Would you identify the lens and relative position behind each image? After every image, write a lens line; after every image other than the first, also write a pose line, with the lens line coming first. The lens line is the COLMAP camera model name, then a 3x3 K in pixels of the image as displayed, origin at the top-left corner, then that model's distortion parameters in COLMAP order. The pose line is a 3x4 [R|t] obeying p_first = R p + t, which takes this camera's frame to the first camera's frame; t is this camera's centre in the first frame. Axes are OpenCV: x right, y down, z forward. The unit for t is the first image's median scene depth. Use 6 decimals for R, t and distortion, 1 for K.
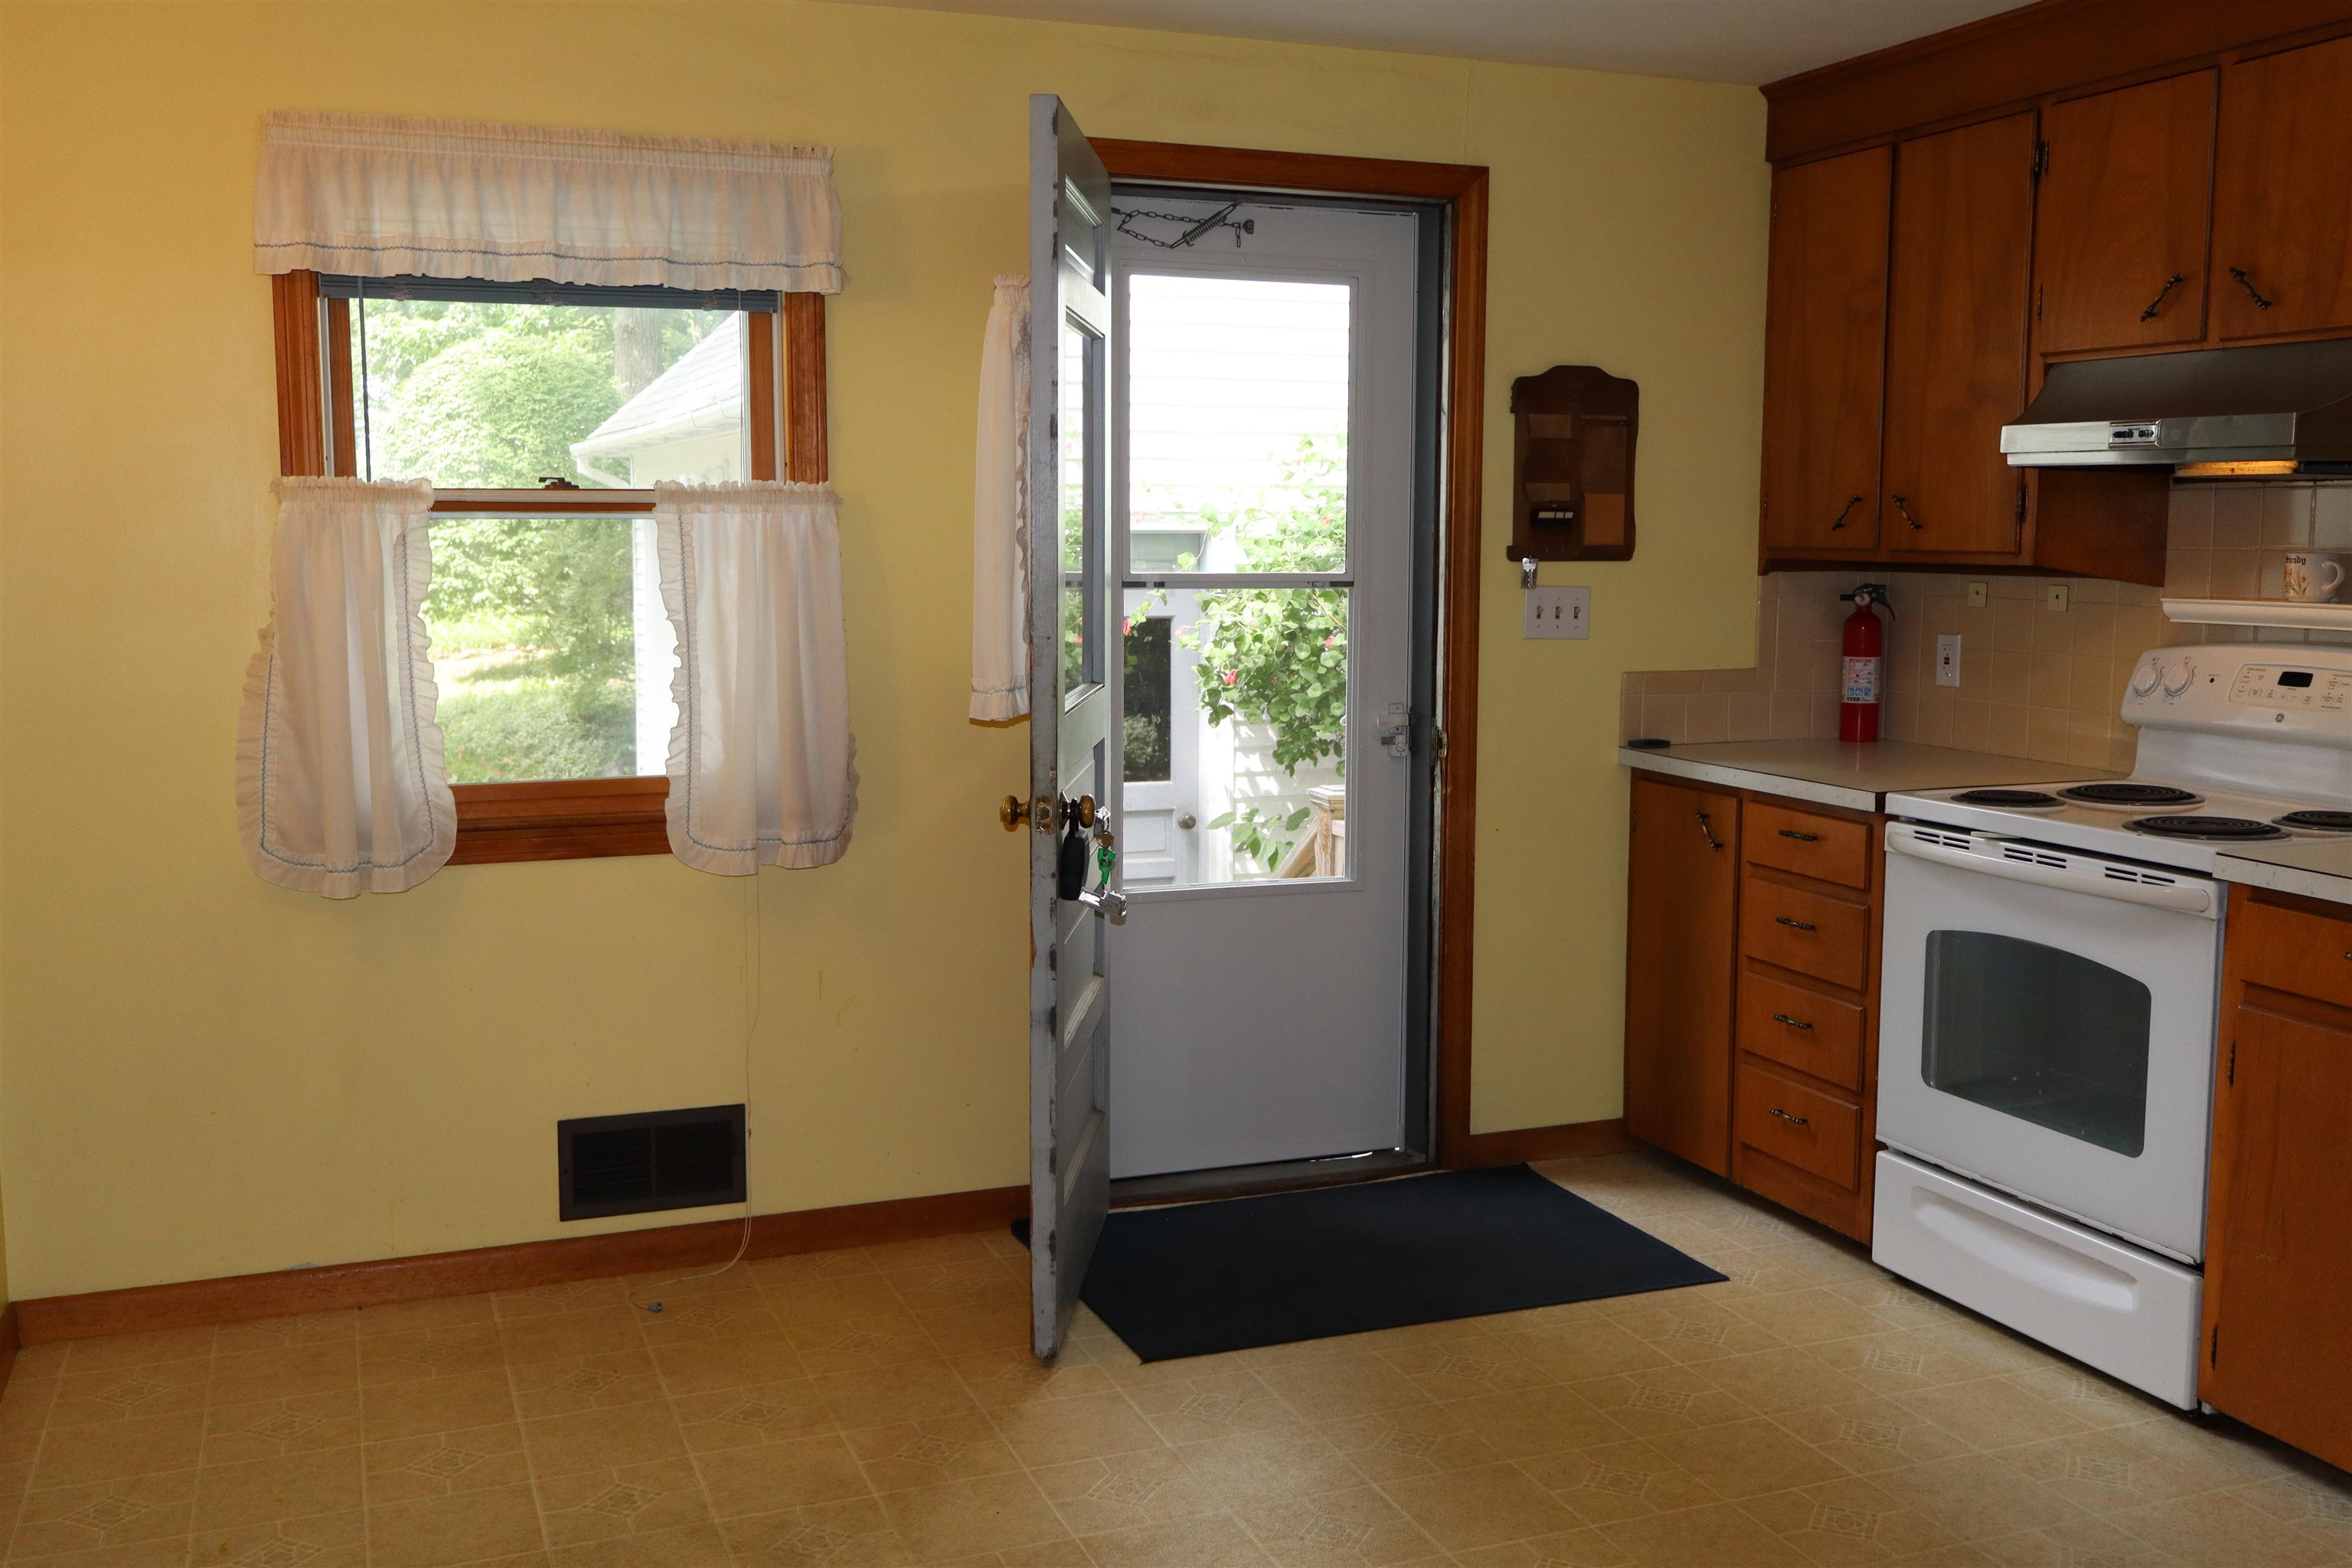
lens RADIAL K [[2186.6, 0, 1187.8], [0, 2186.6, 788.2], [0, 0, 1]] dist [0.016292, 0.000000]
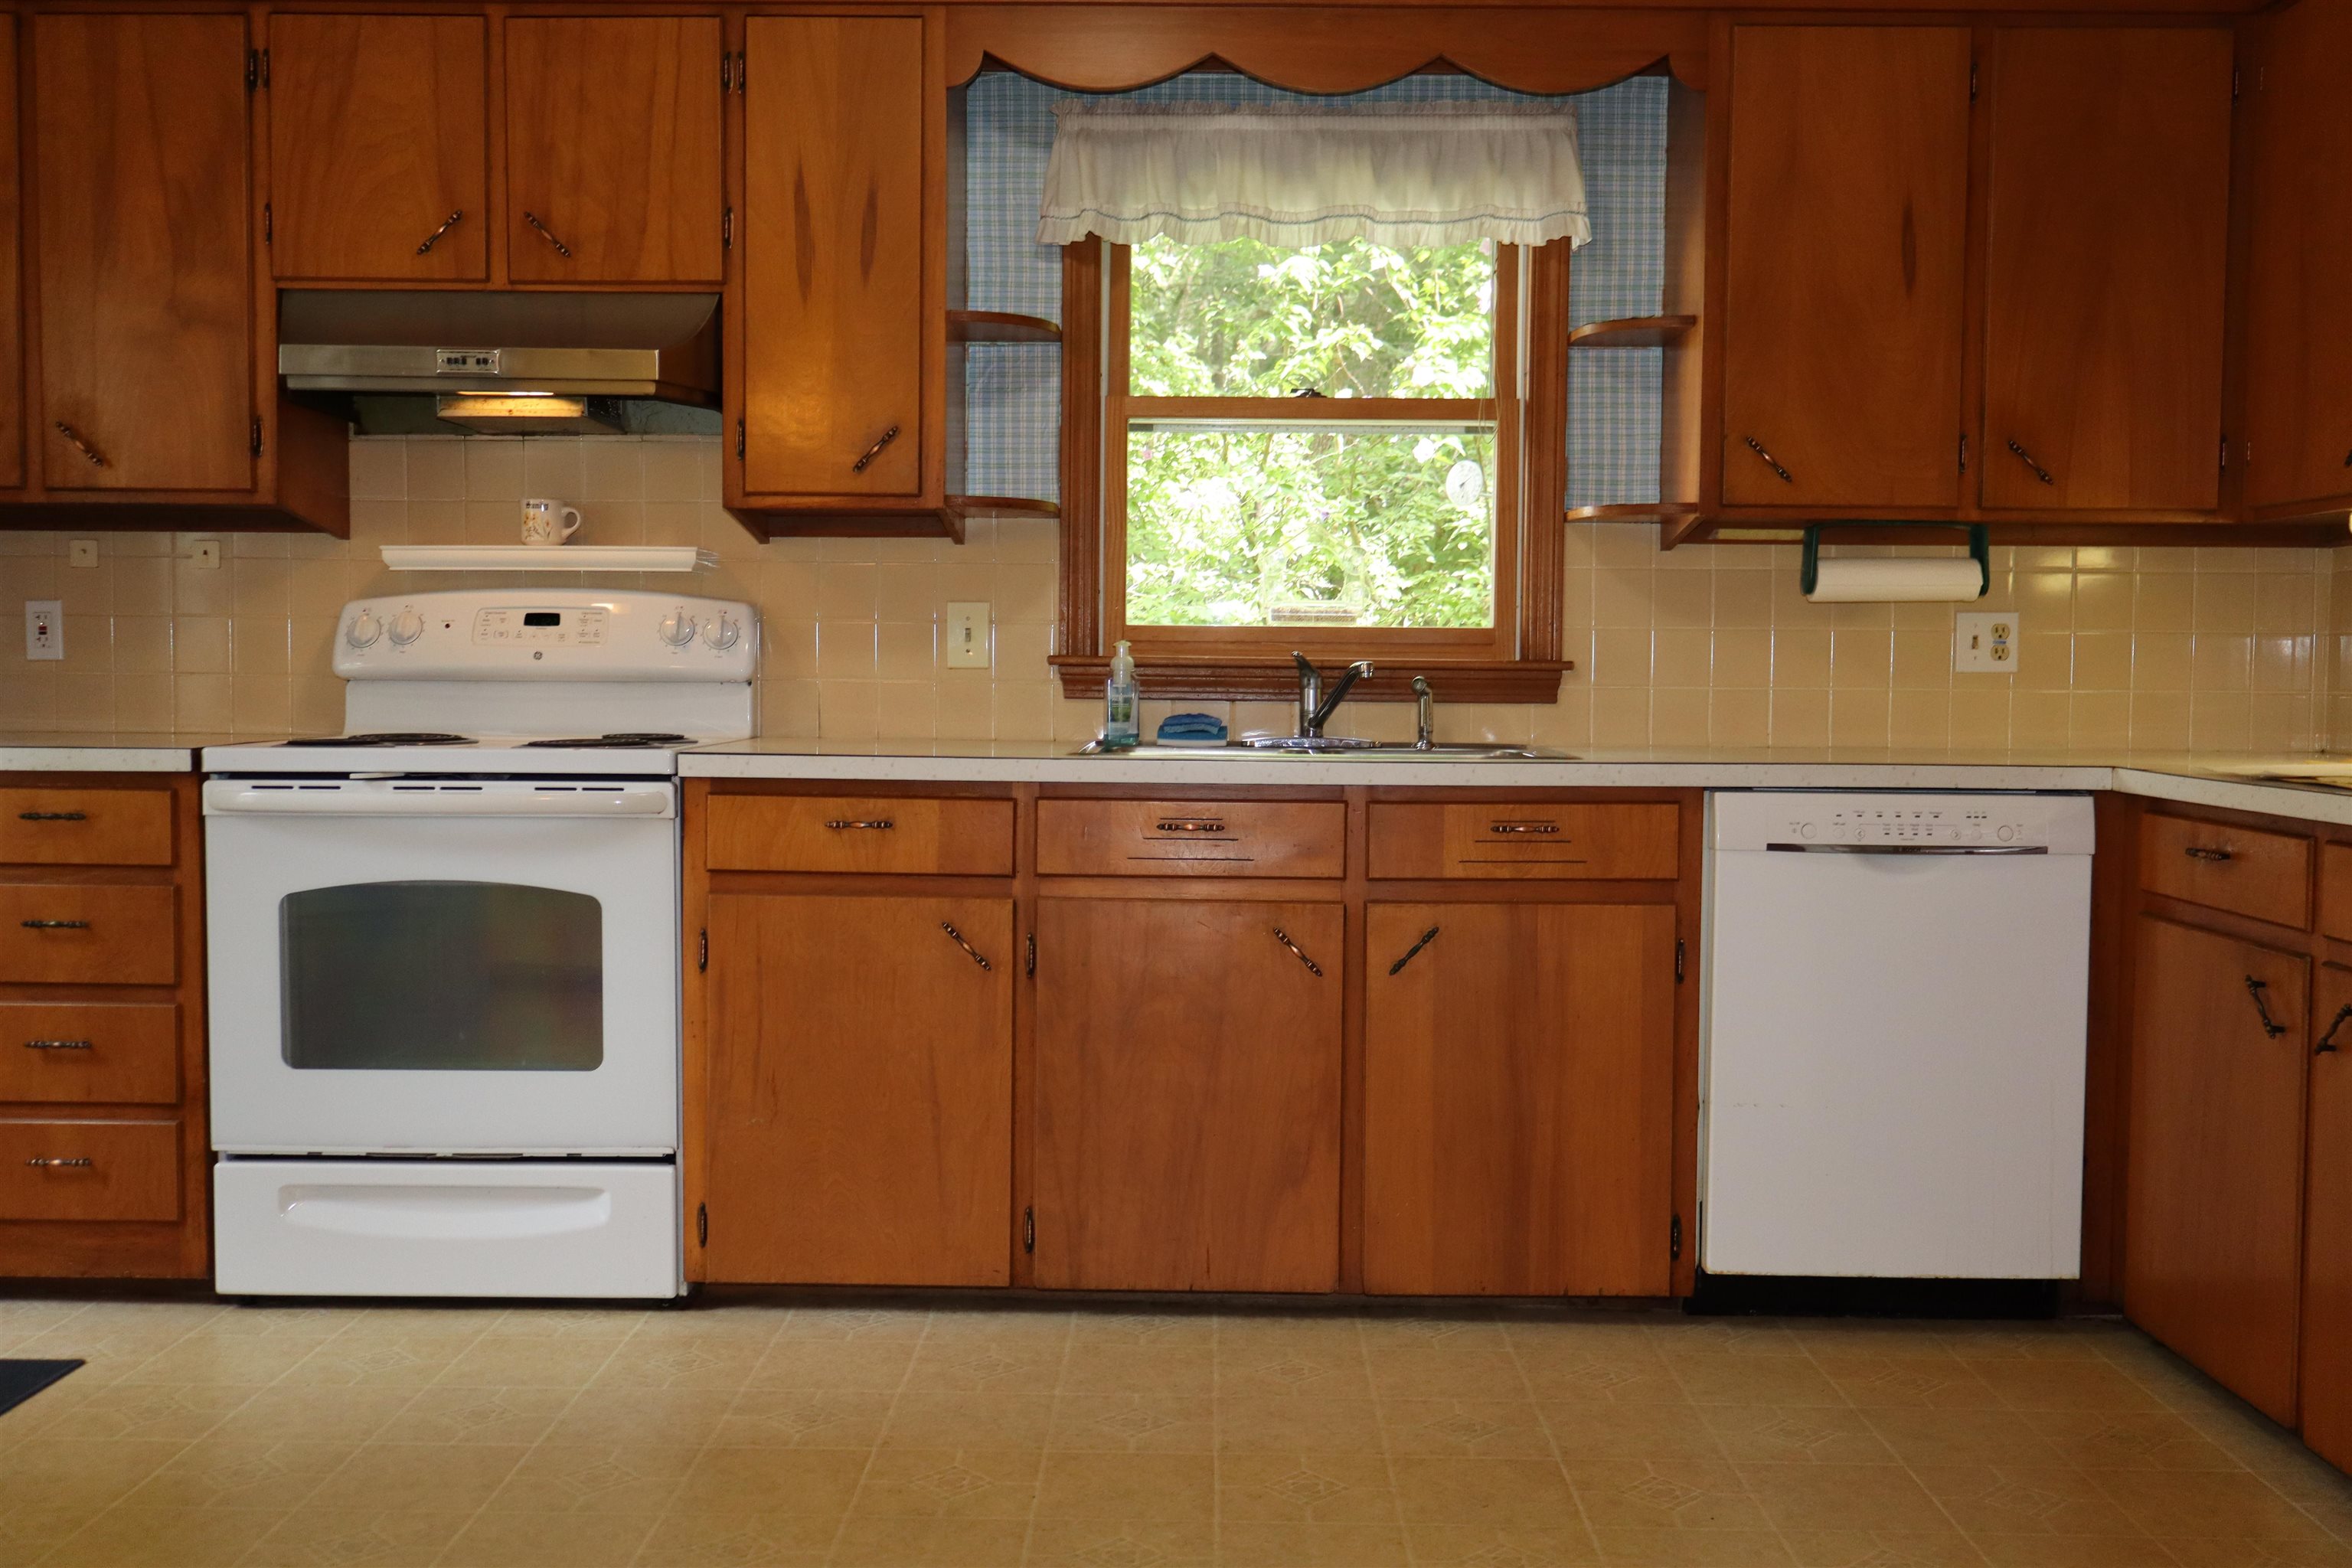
lens RADIAL K [[2186.6, 0, 1176.5], [0, 2186.6, 776.9], [0, 0, 1]] dist [0.016292, 0.000000]
pose [[0.397988, -0.050414, 0.916004, -0.331801], [0.104944, 0.994436, 0.009134, 0.046607], [-0.911368, 0.092494, 0.401065, 0.298571]]
